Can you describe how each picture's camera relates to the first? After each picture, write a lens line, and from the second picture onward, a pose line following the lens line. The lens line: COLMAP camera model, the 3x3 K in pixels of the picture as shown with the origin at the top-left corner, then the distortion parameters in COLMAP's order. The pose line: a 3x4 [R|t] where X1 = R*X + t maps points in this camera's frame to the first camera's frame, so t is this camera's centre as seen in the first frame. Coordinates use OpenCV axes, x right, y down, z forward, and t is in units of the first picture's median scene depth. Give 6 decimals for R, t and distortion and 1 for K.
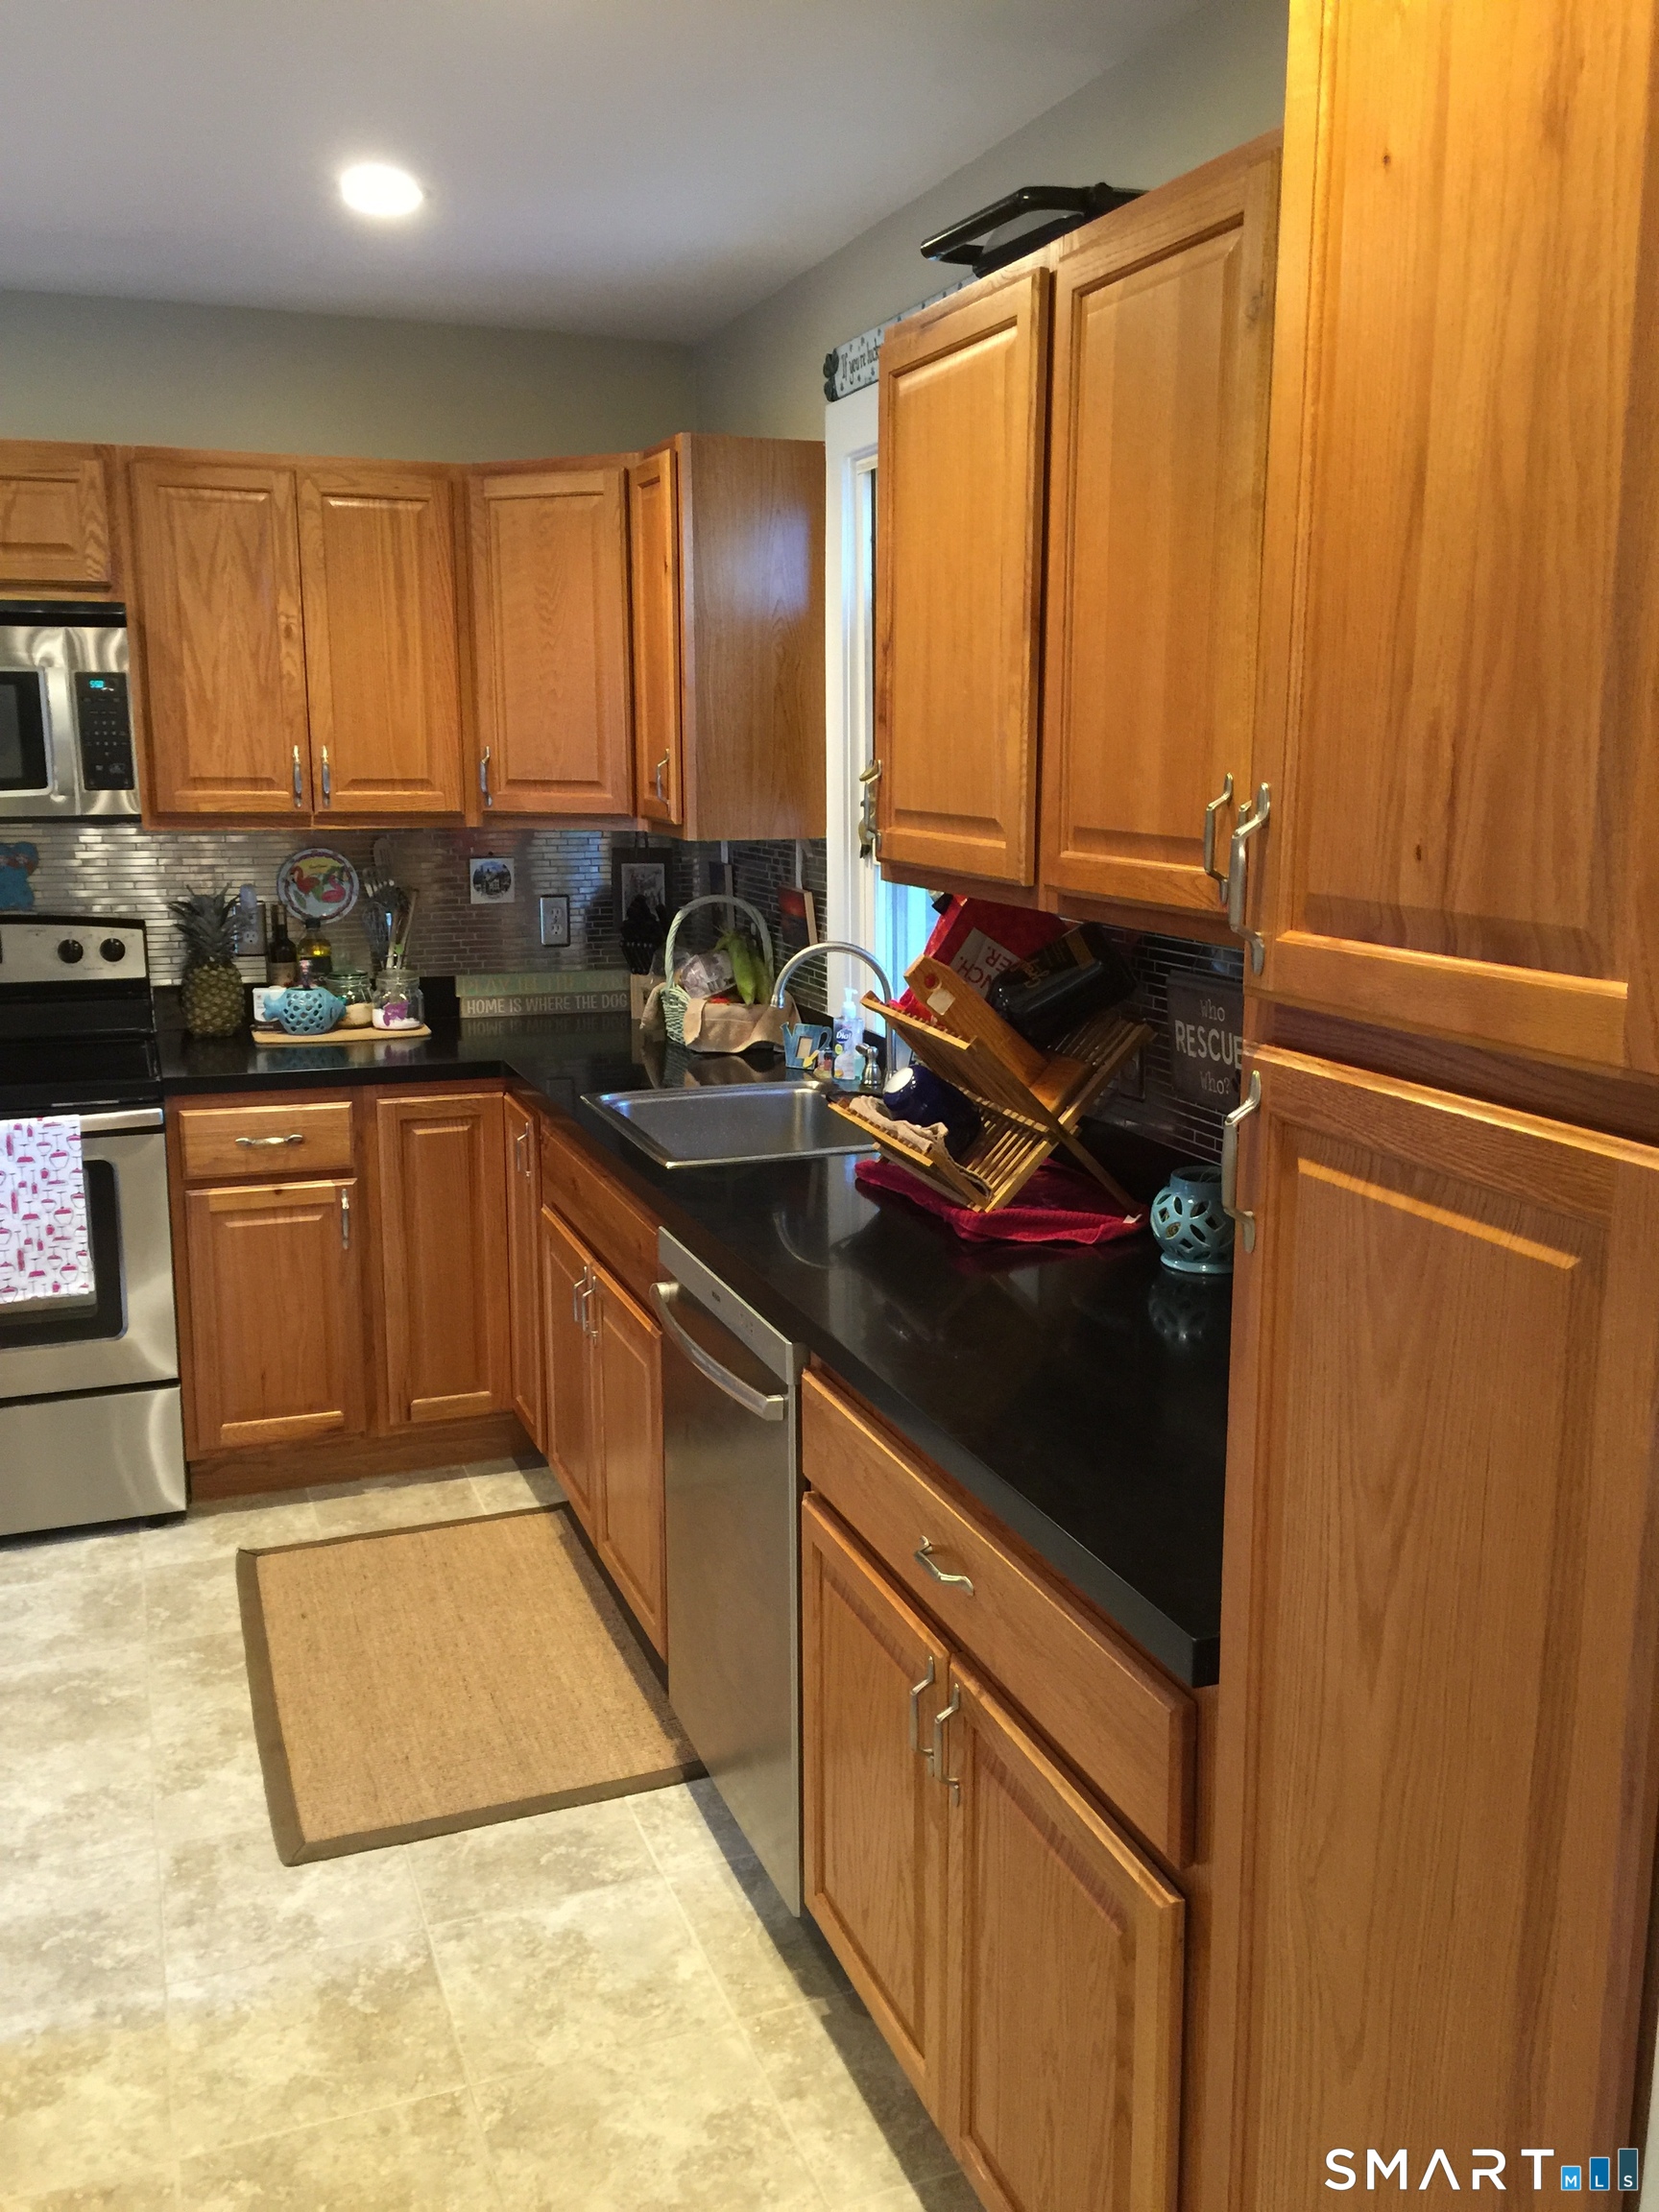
lens RADIAL K [[1897.7, 0, 862.1], [0, 1897.7, 1081.1], [0, 0, 1]] dist [0.073854, -0.099647]
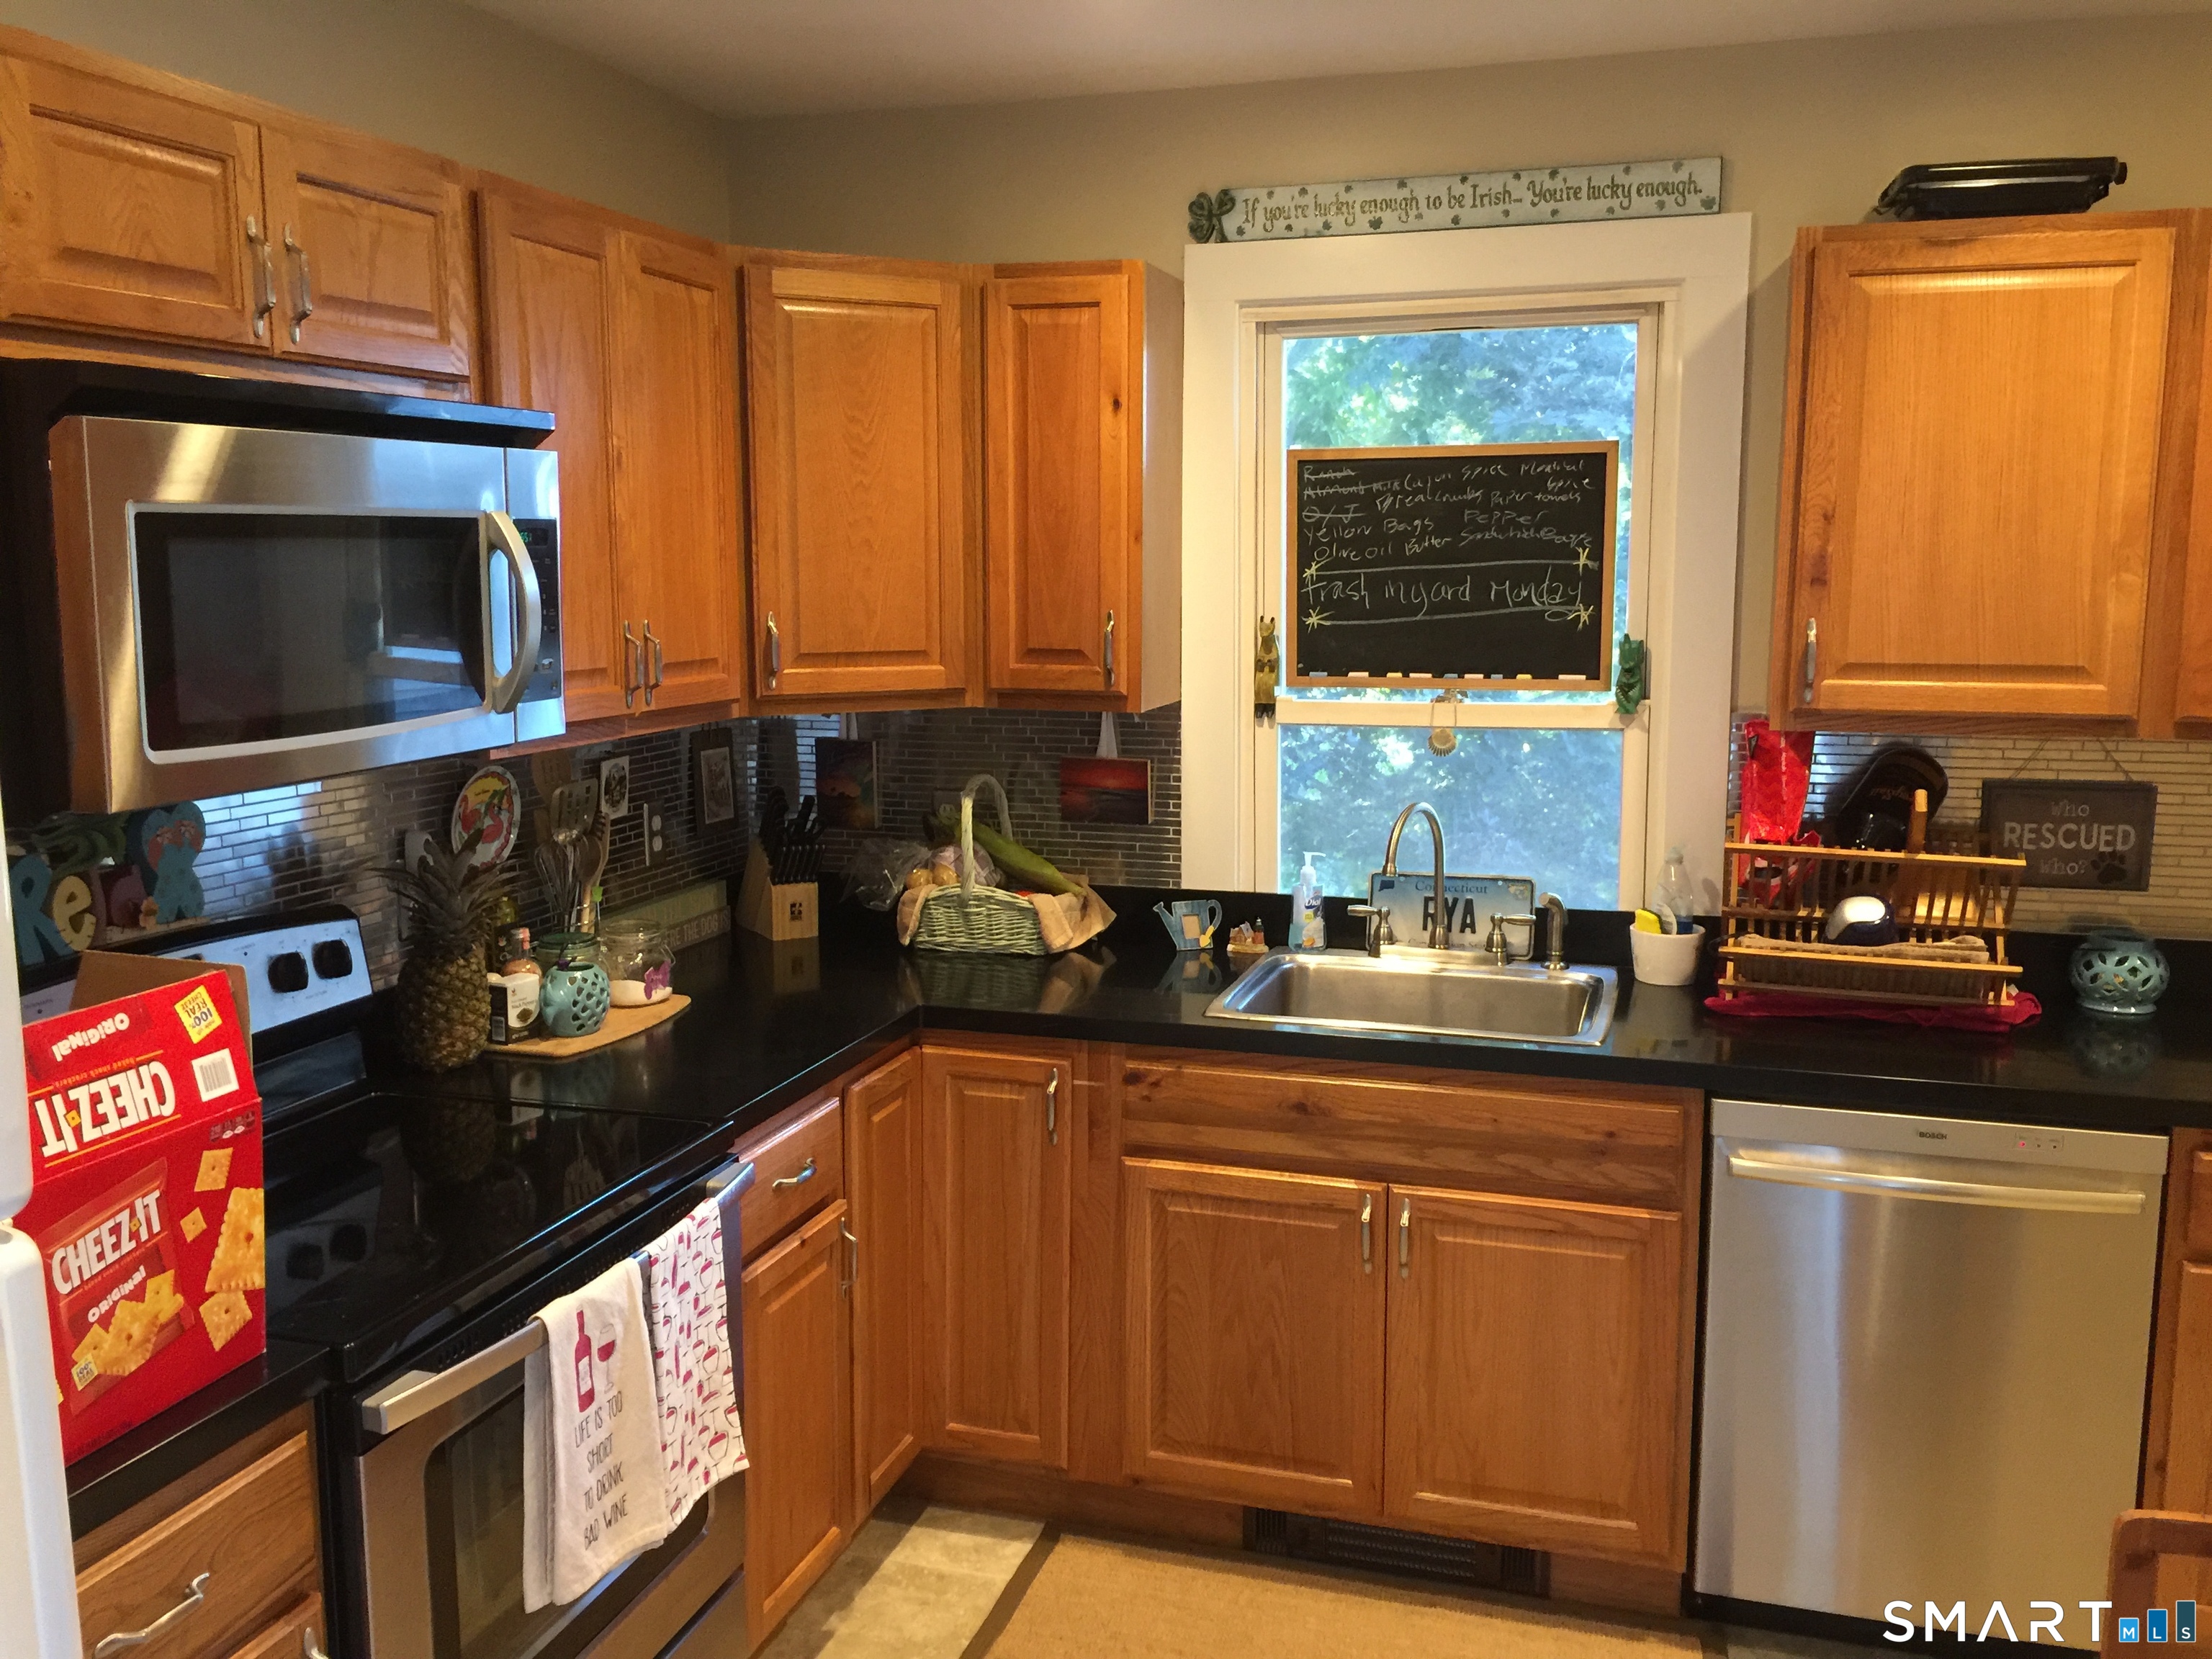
lens RADIAL K [[1897.7, 0, 1119.2], [0, 1897.7, 811.2], [0, 0, 1]] dist [0.073854, -0.099647]
pose [[0.612401, -0.110109, 0.782841, -0.773788], [0.143934, 0.989231, 0.026541, -0.103503], [-0.777334, 0.096424, 0.621655, 0.453491]]
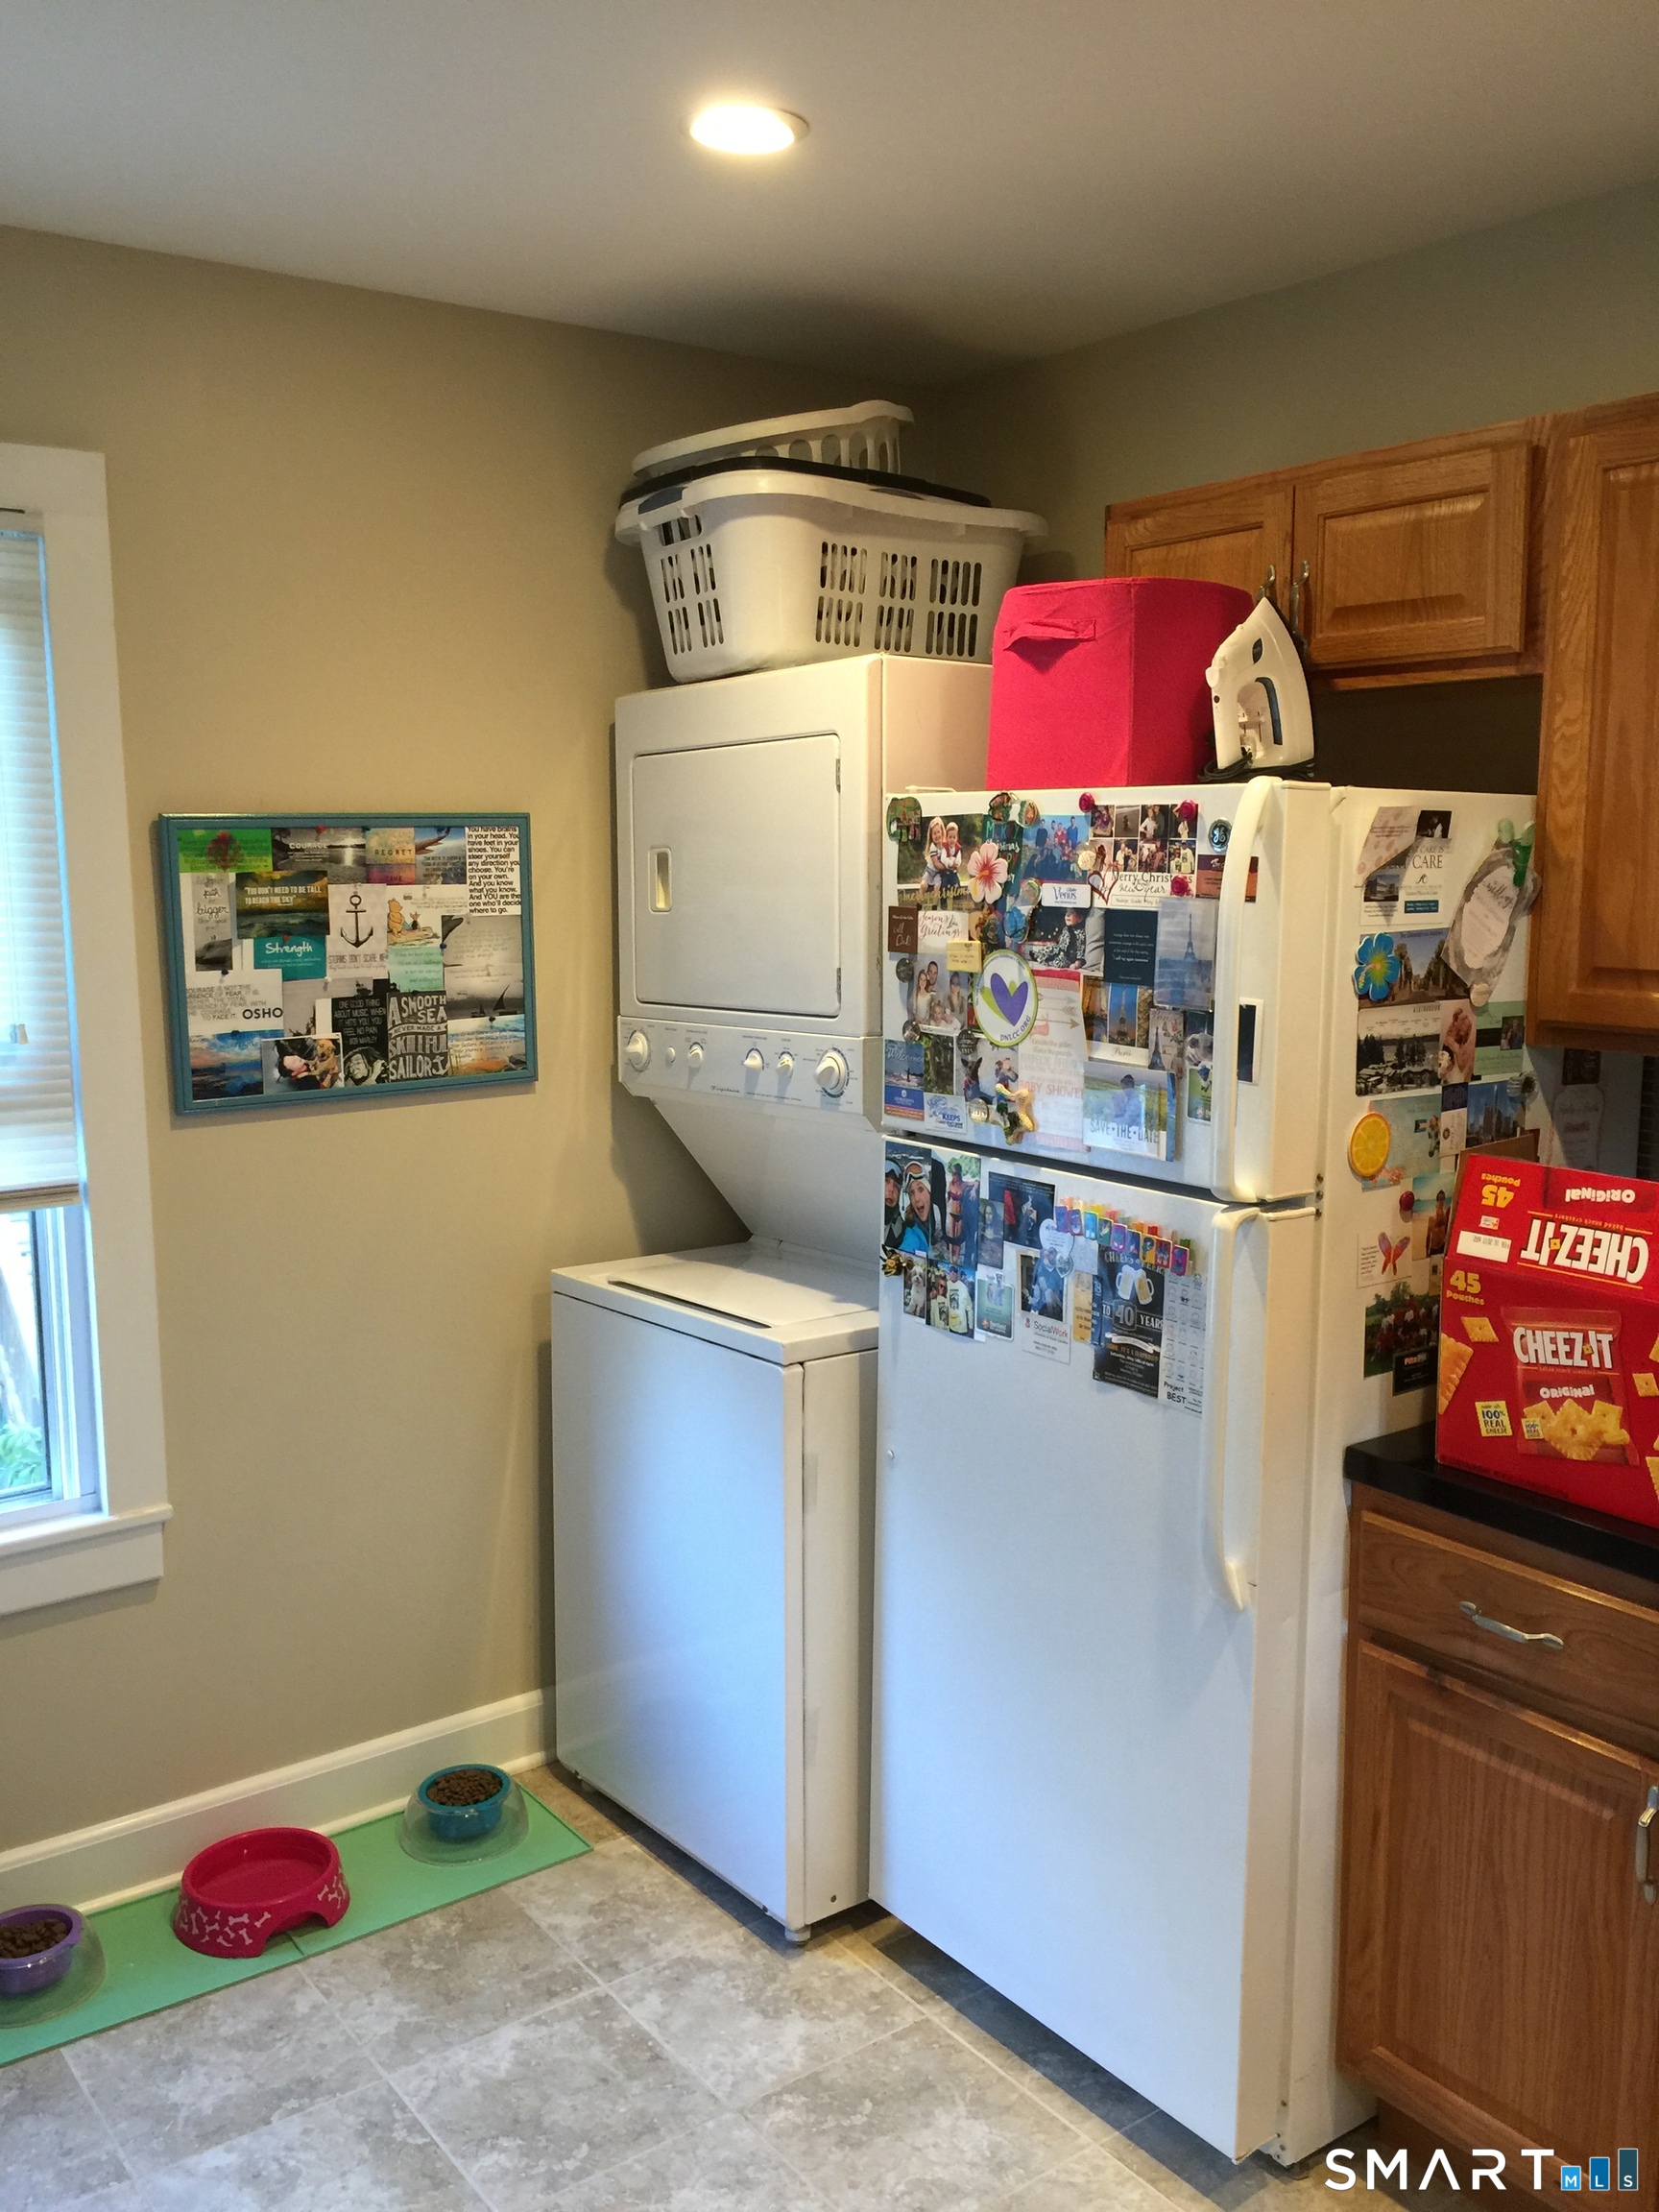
lens RADIAL K [[1897.7, 0, 840.5], [0, 1897.7, 1093.3], [0, 0, 1]] dist [0.073854, -0.099647]
pose [[0.261612, 0.126166, -0.956891, -0.142120], [-0.170316, 0.981896, 0.082899, -0.112577], [0.950027, 0.141286, 0.278364, 0.534313]]
